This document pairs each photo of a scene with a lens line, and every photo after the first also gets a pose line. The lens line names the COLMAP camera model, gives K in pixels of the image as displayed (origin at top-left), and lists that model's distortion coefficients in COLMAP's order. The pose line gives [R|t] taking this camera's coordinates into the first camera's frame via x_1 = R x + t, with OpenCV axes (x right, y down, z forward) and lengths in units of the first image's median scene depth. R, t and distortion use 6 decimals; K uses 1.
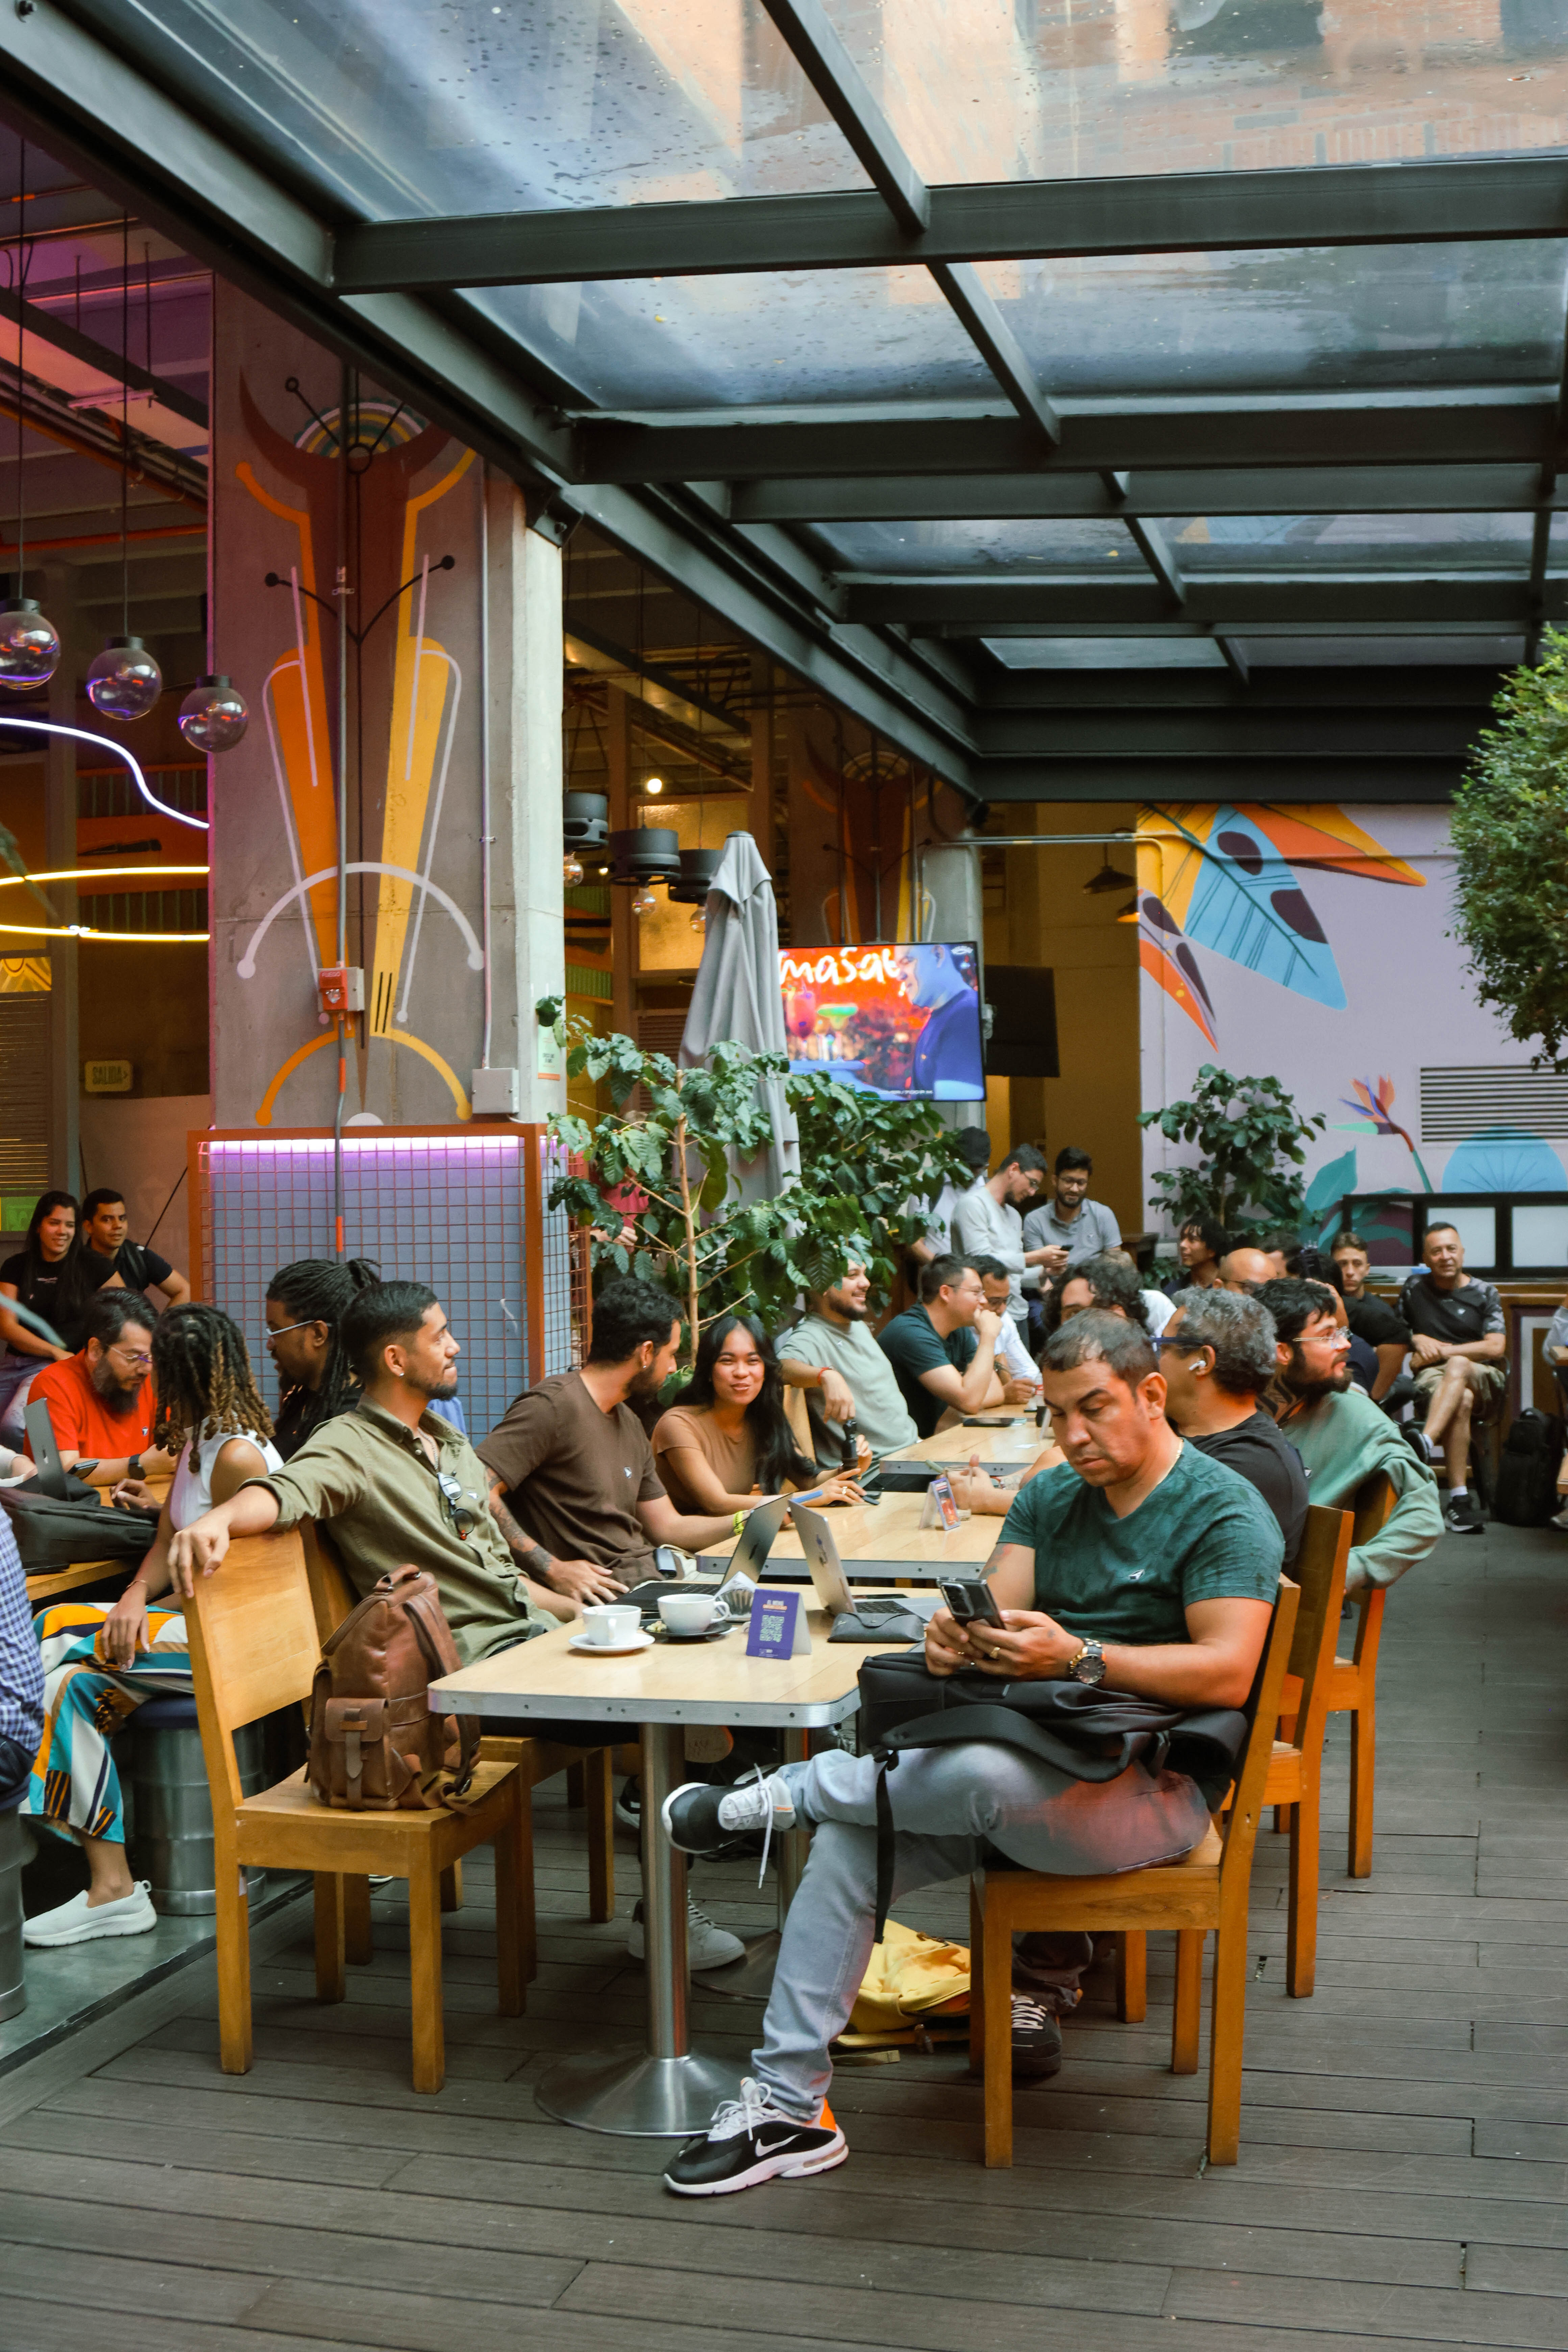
lens RADIAL K [[2591.7, 0, 784.0], [0, 2591.7, 1176.0], [0, 0, 1]] dist [-0.113234, 0.096247]
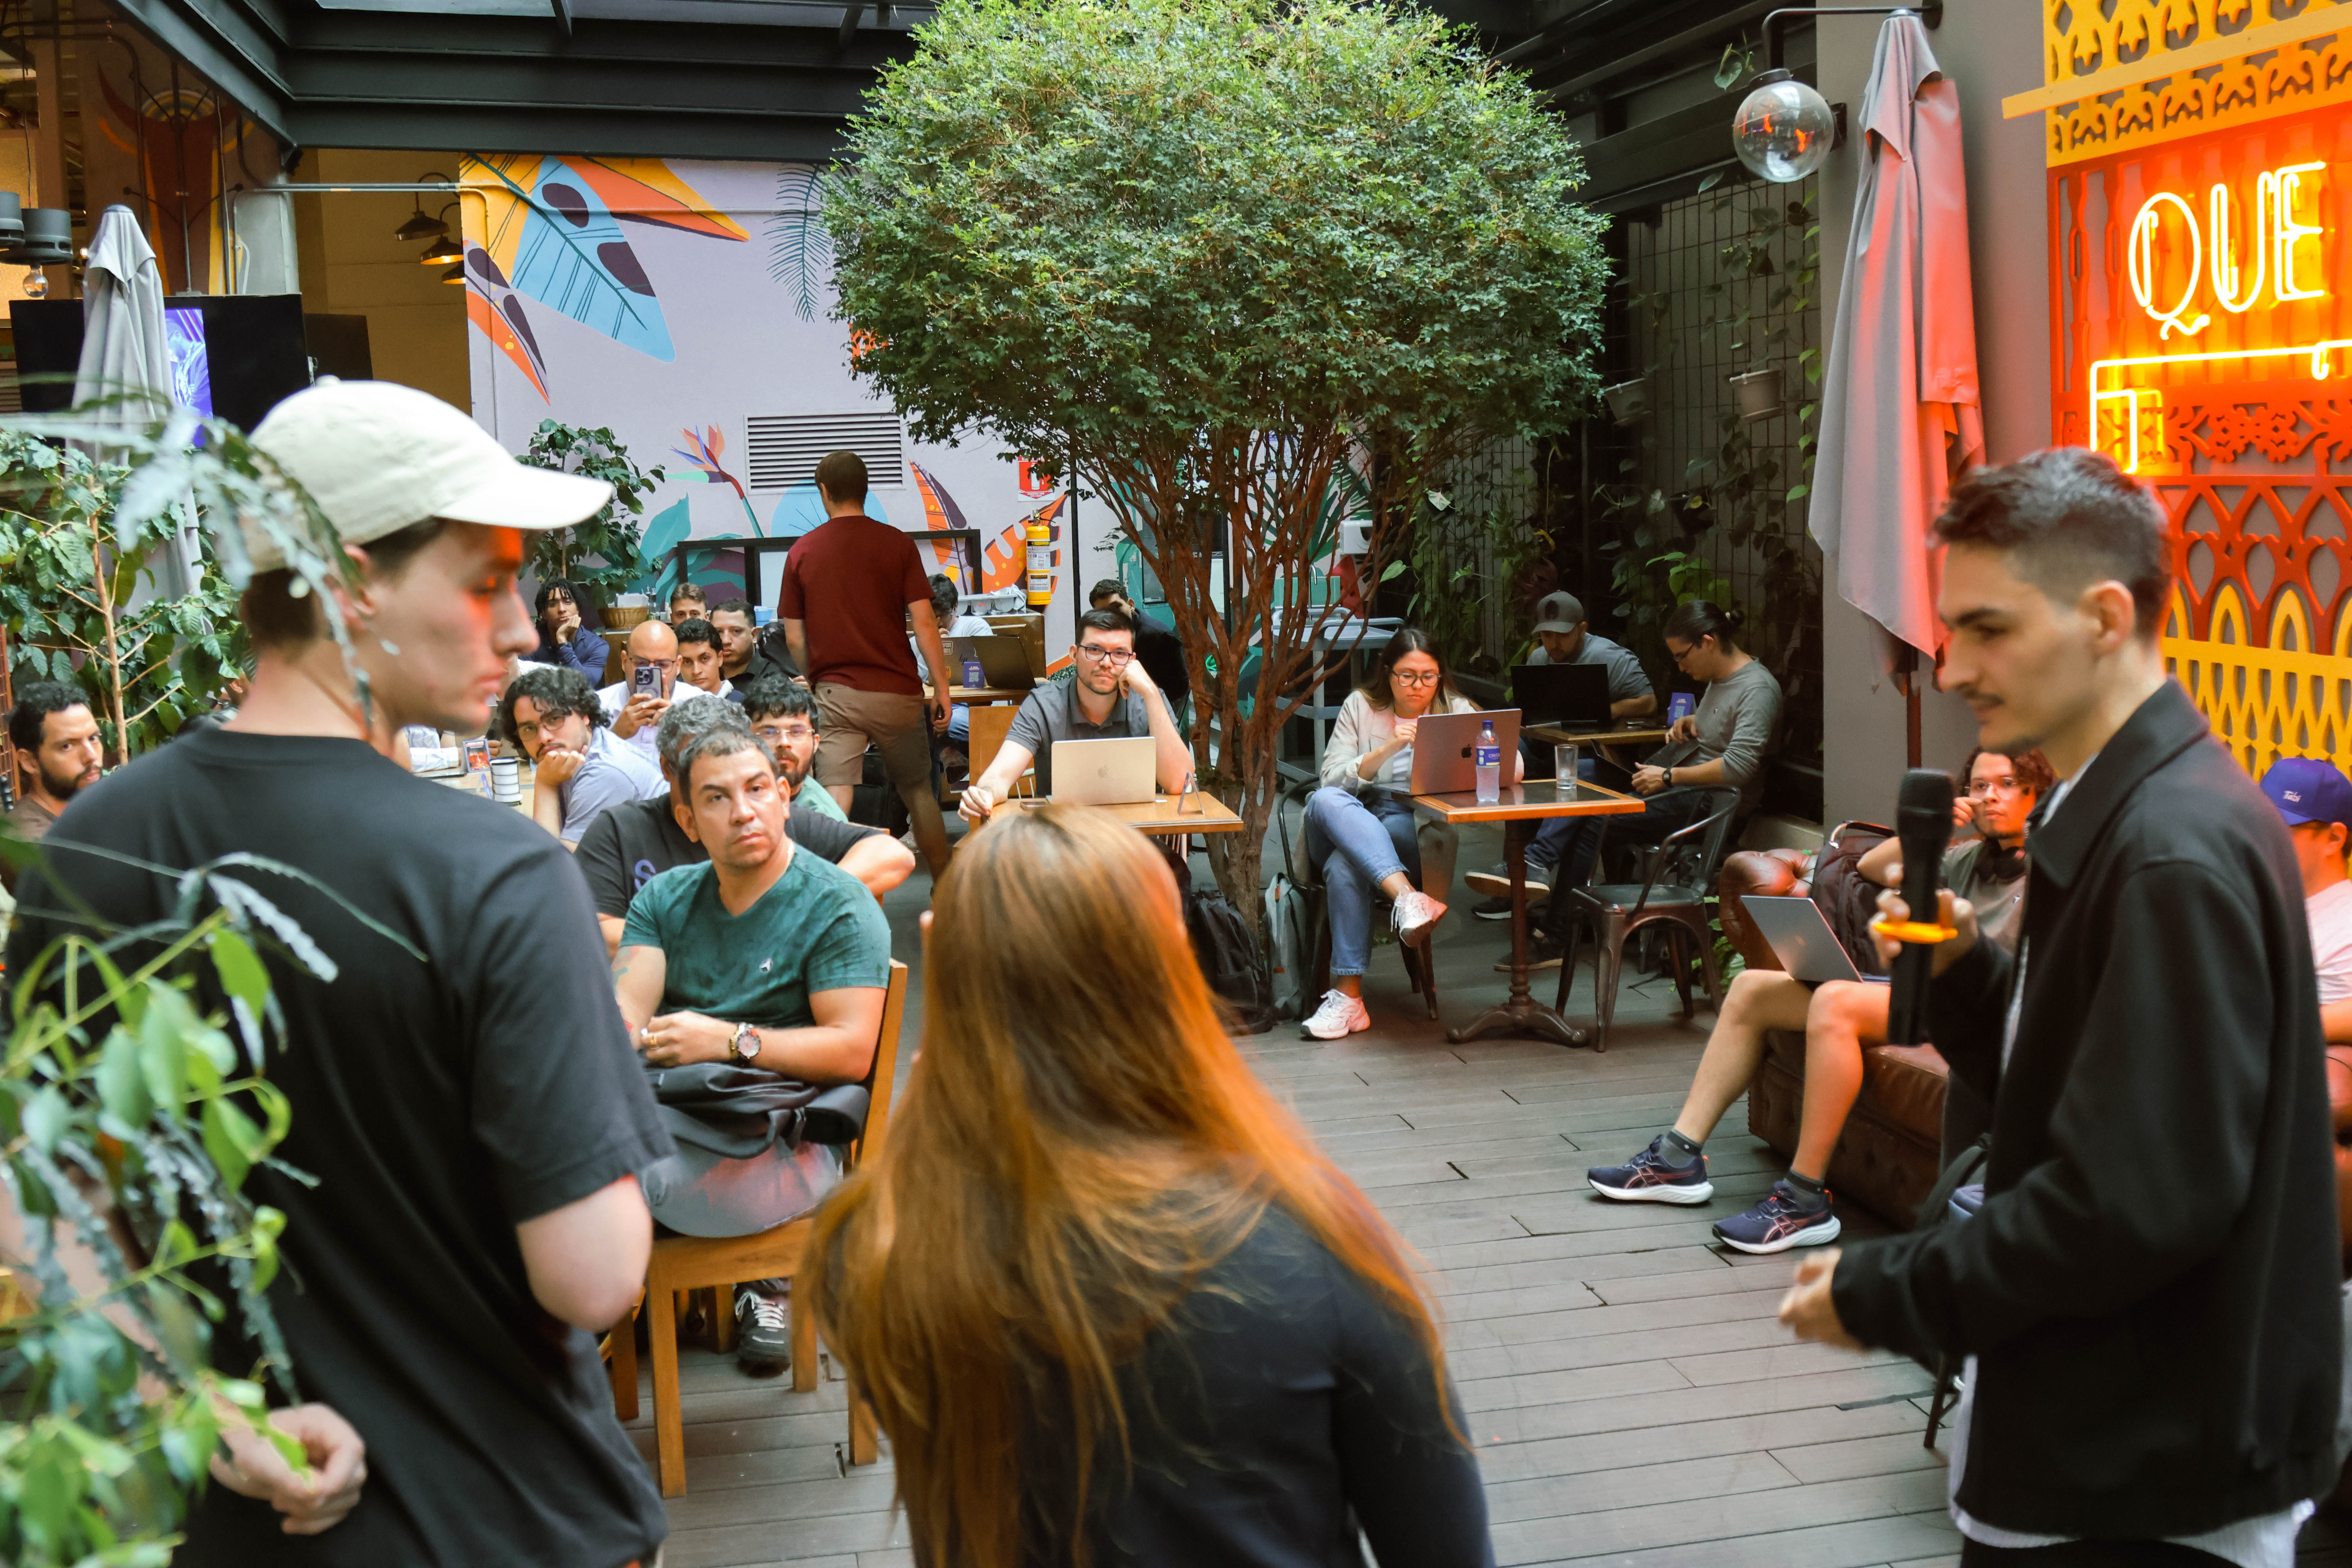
lens RADIAL K [[2610.5, 0, 1176.0], [0, 2610.5, 784.0], [0, 0, 1]] dist [-0.133387, 0.135132]
pose [[0.900446, -0.067573, 0.429688, -0.092264], [0.016917, 0.992552, 0.120638, -0.029997], [-0.434639, -0.101359, 0.894883, -0.043583]]
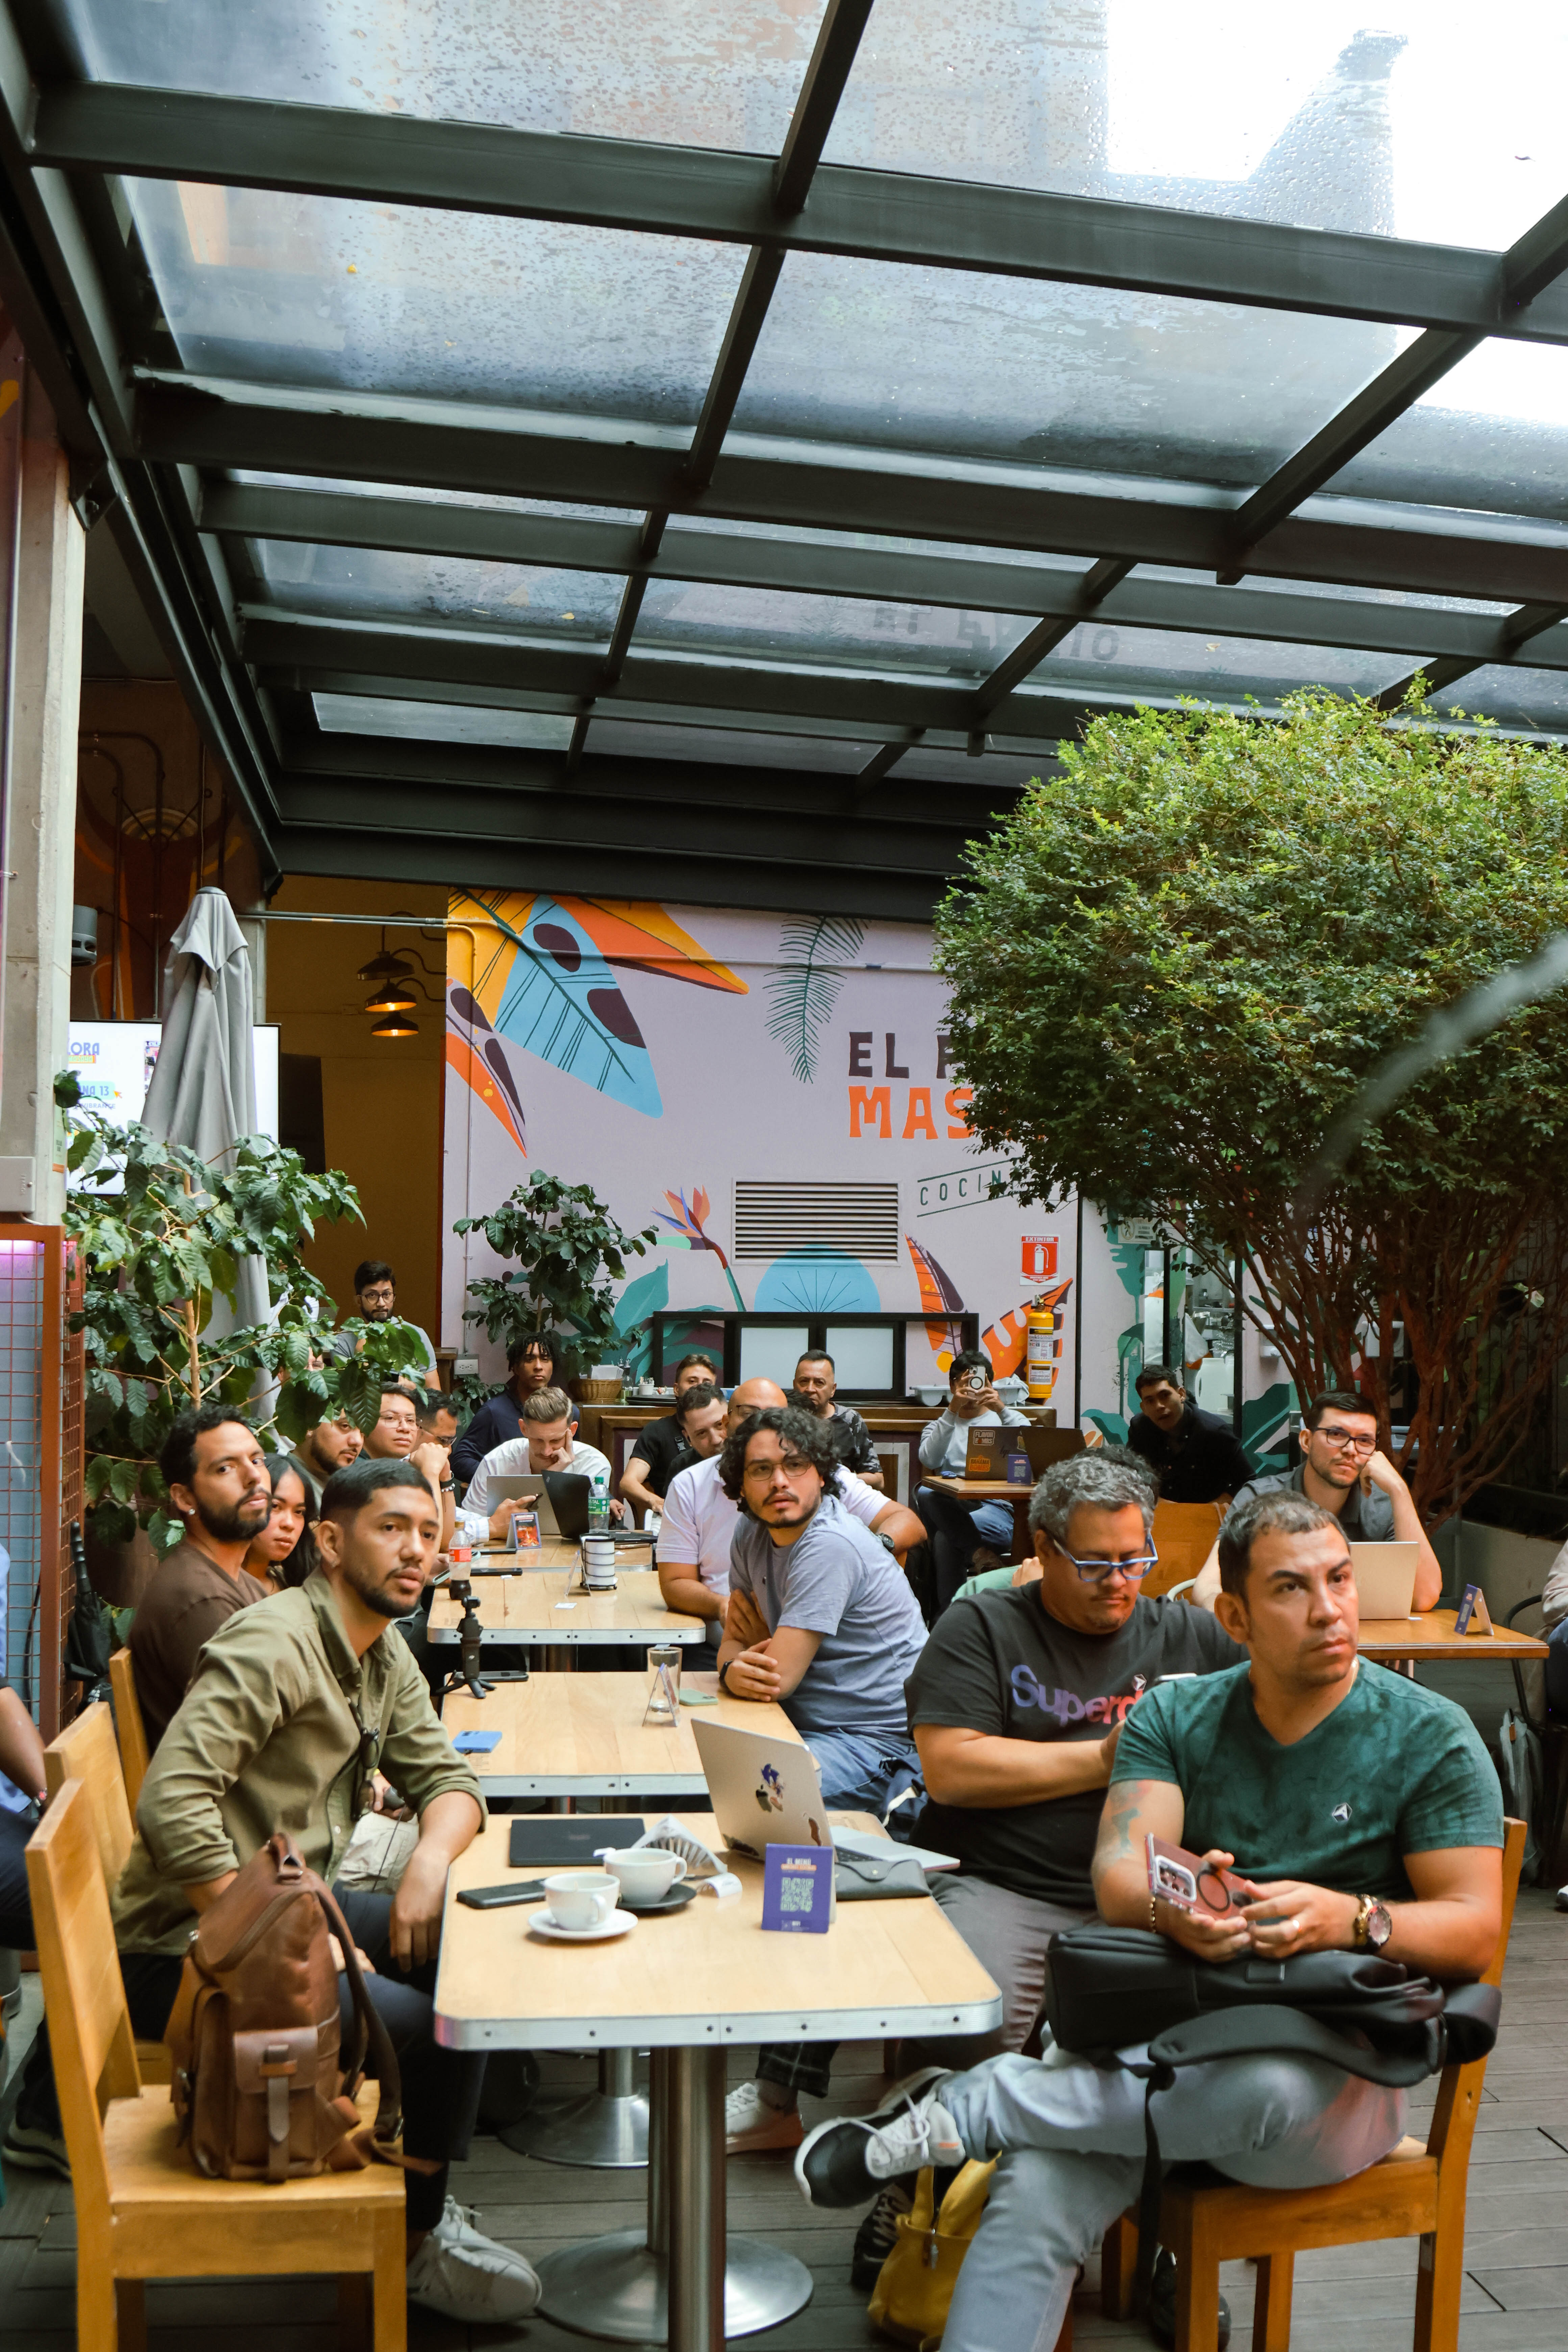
lens RADIAL K [[2610.5, 0, 784.0], [0, 2610.5, 1176.0], [0, 0, 1]] dist [-0.133387, 0.135132]
pose [[0.920969, 0.037890, 0.387790, -0.186756], [-0.024037, 0.998890, -0.040513, -0.007927], [-0.388895, 0.027990, 0.920857, 0.149521]]
